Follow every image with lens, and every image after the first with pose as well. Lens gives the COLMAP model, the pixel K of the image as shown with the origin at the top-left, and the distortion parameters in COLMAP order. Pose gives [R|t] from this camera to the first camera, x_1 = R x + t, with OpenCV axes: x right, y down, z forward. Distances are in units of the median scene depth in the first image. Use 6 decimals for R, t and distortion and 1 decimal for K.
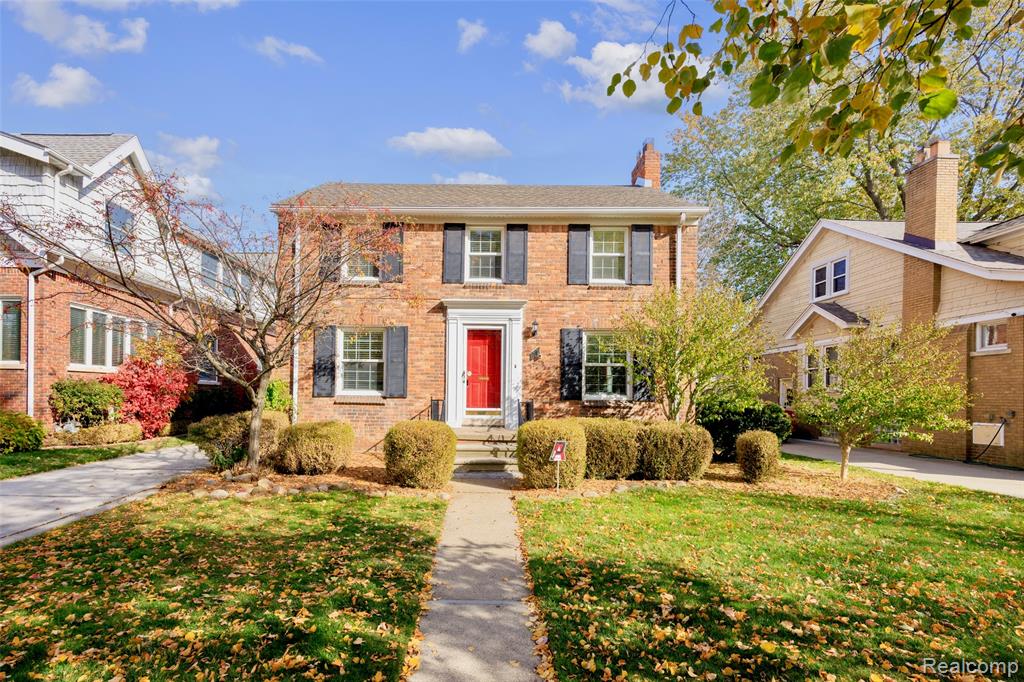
lens RADIAL K [[487.6, 0, 507.6], [0, 487.6, 390.3], [0, 0, 1]] dist [0.024301, -0.000279]
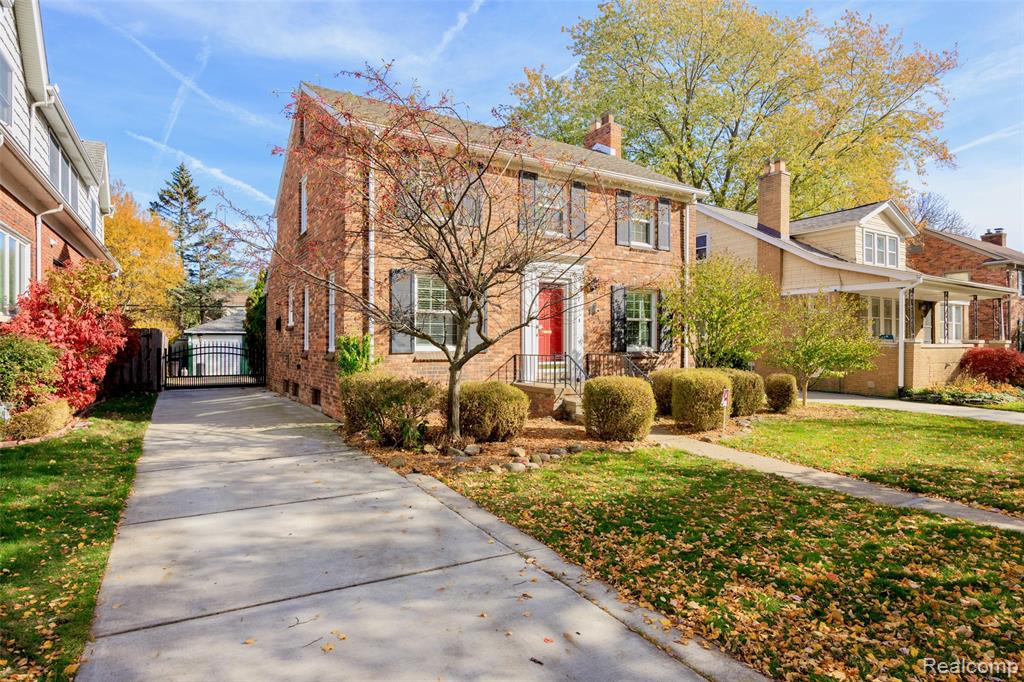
lens RADIAL K [[557.9, 0, 499.1], [0, 557.9, 340.6], [0, 0, 1]] dist [0.038600, -0.000471]
pose [[0.842866, -0.007843, 0.538067, -0.755811], [-0.002621, 0.999822, 0.018680, -0.027931], [-0.538118, -0.017155, 0.842695, 0.096192]]
